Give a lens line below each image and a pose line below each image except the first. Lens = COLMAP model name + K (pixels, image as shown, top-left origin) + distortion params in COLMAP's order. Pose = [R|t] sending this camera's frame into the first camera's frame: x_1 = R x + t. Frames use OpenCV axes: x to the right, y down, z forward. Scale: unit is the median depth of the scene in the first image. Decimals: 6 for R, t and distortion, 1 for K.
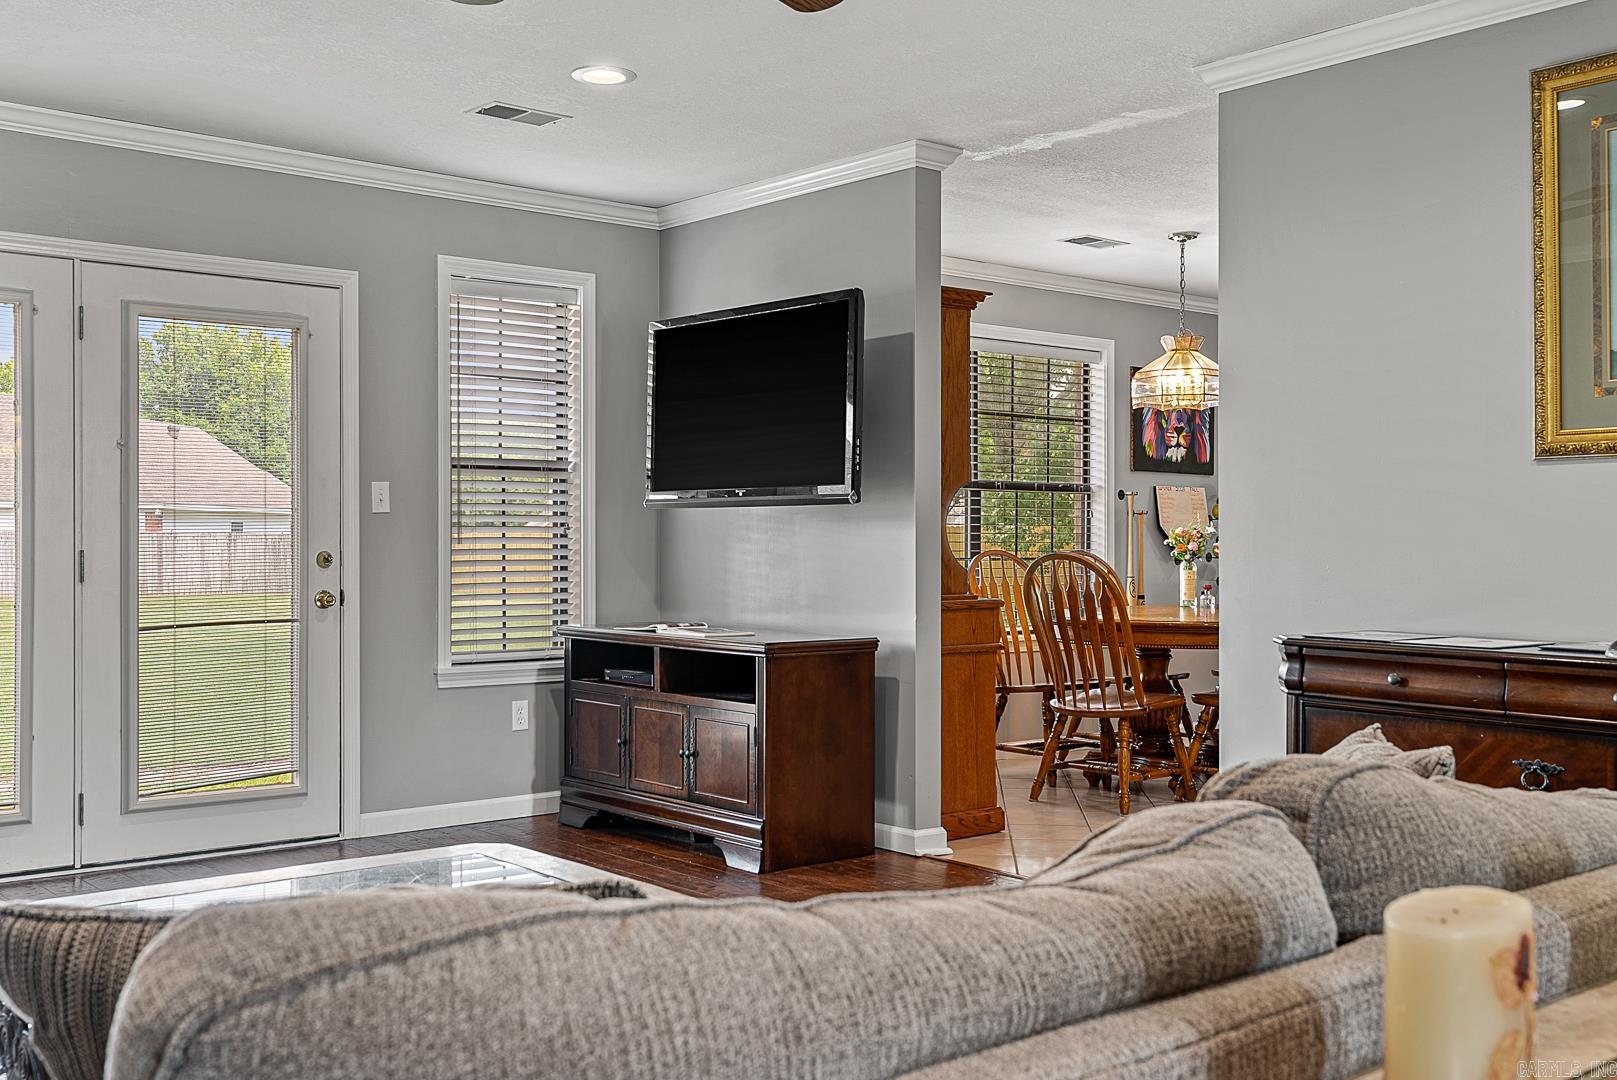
lens RADIAL K [[1606.6, 0, 799.9], [0, 1606.6, 511.2], [0, 0, 1]] dist [0.025175, 0.000000]
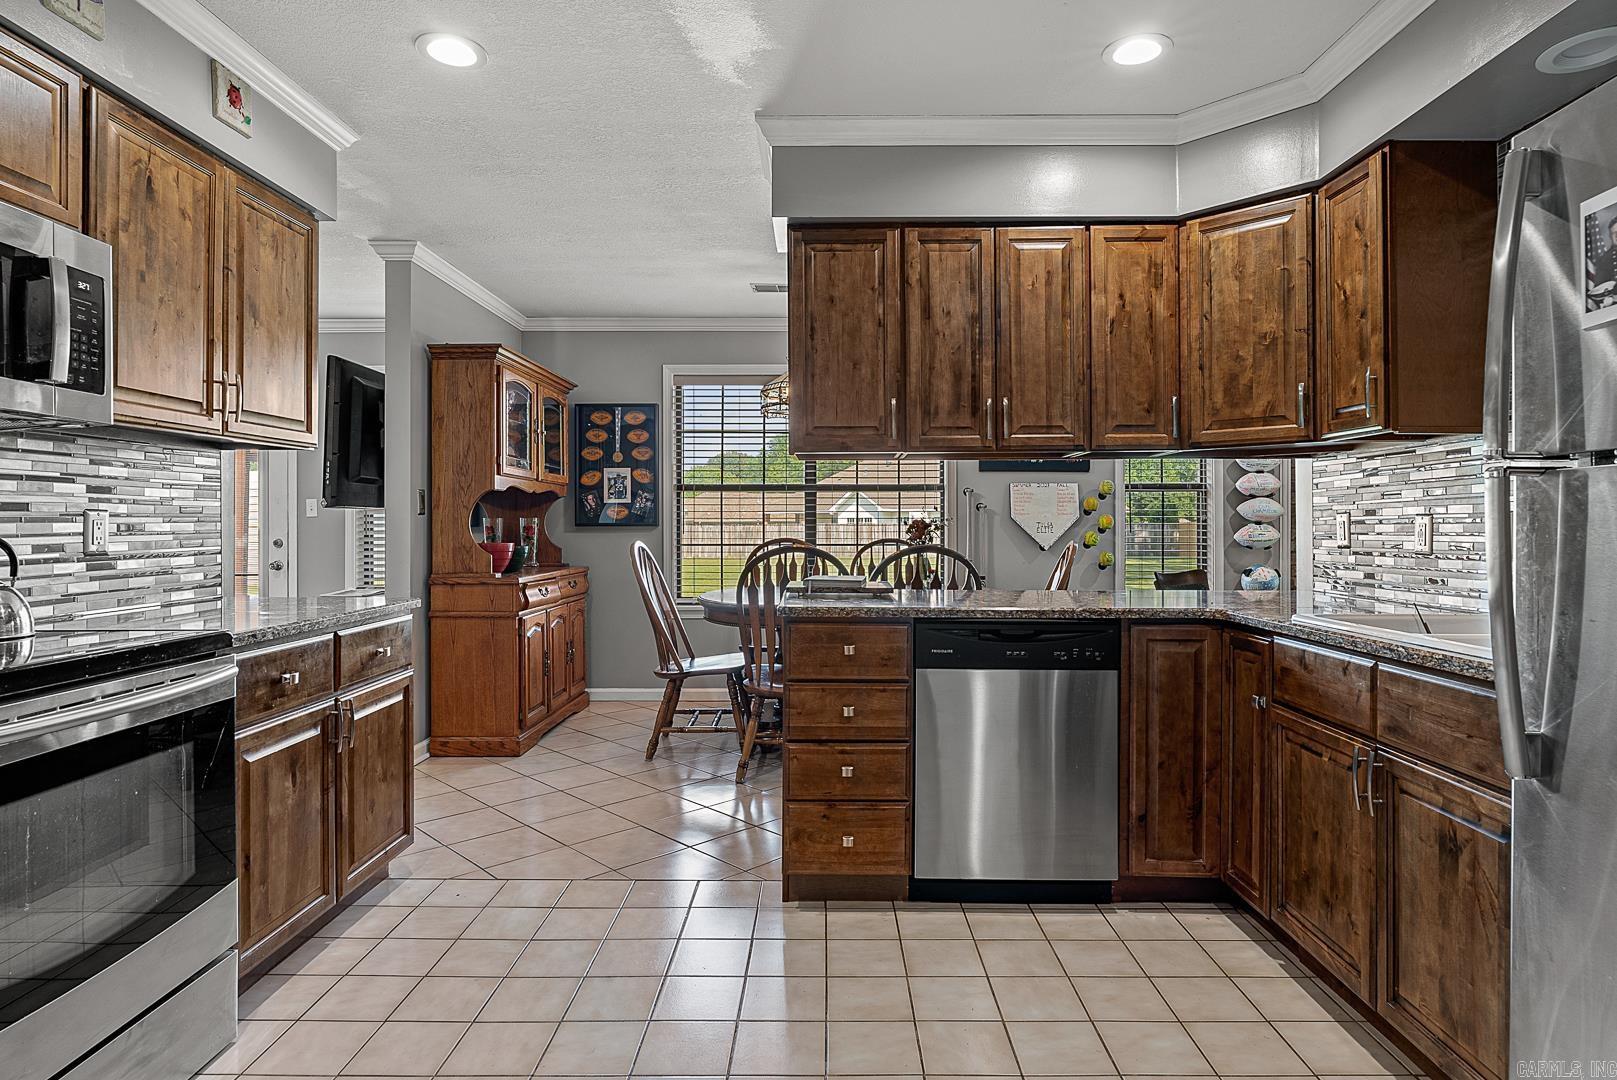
lens RADIAL K [[890.6, 0, 831.2], [0, 890.6, 507.0], [0, 0, 1]] dist [-0.004352, -0.004492]
pose [[0.757194, -0.016247, -0.652988, 0.760290], [0.014543, 0.999862, -0.008014, 0.006177], [0.653028, -0.003428, 0.757326, 0.596034]]
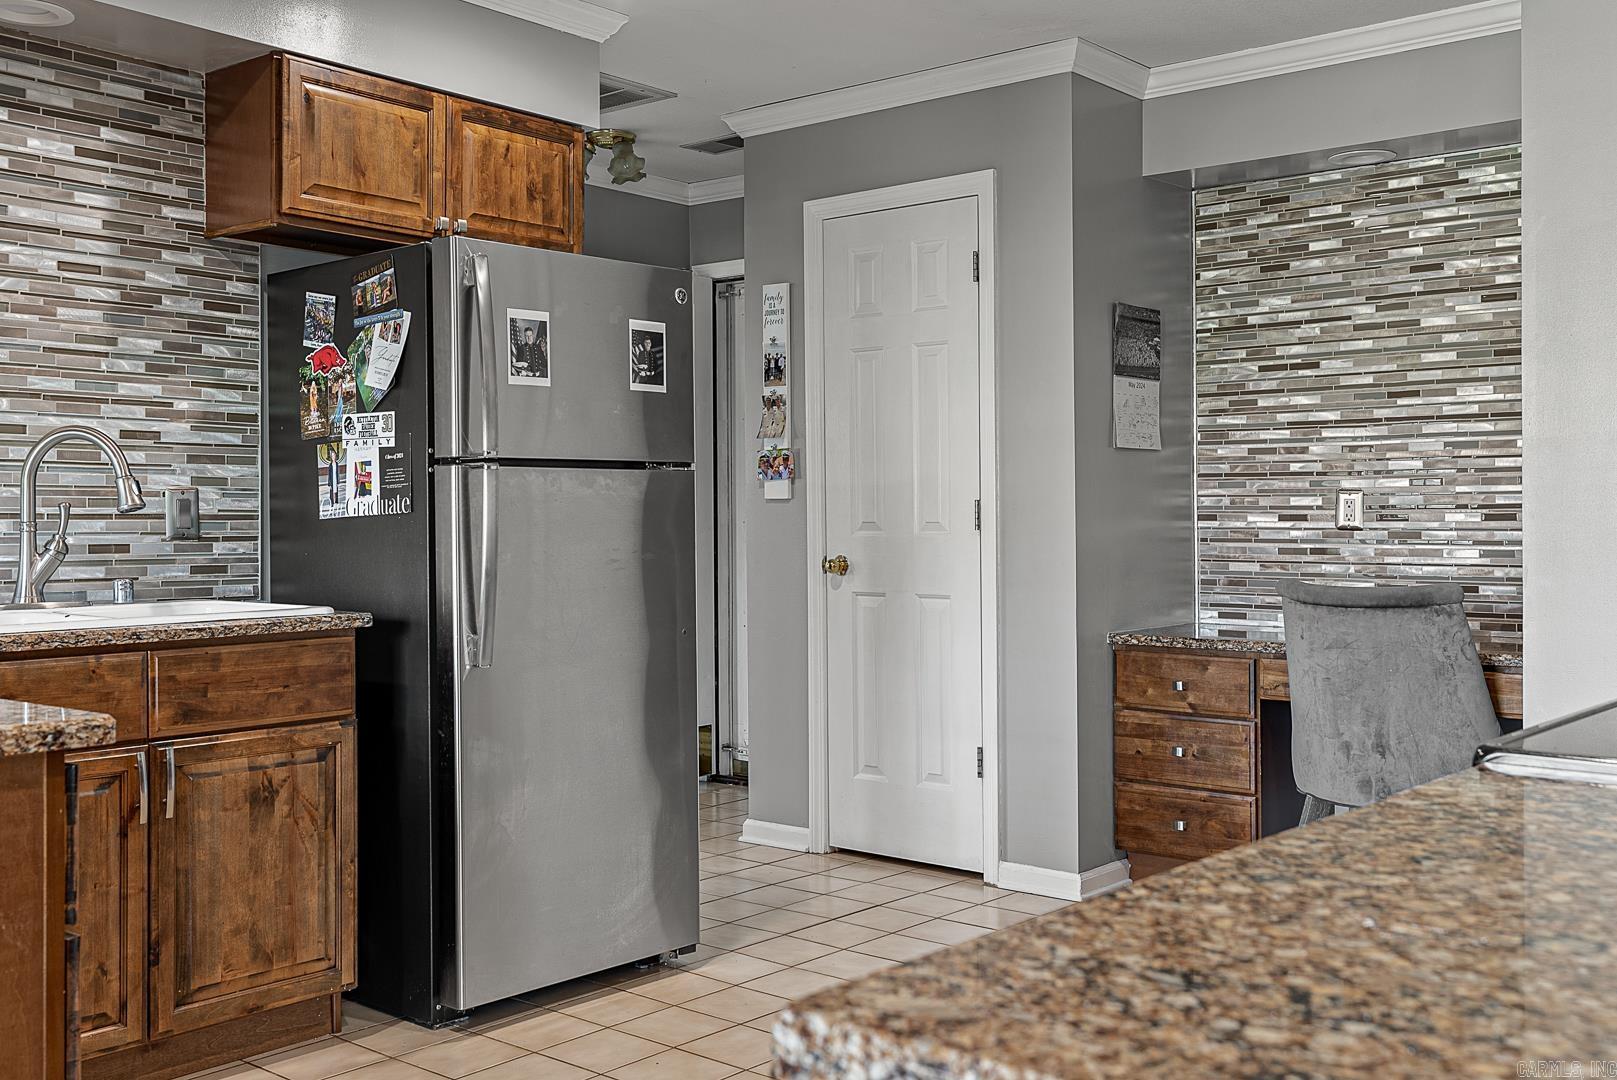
lens RADIAL K [[1606.6, 0, 814.5], [0, 1606.6, 508.8], [0, 0, 1]] dist [0.025175, 0.000000]
pose [[-0.157800, 0.001108, 0.987470, 0.213234], [-0.016542, 0.999856, -0.003765, 0.013310], [-0.987332, -0.016929, -0.157759, 0.811420]]
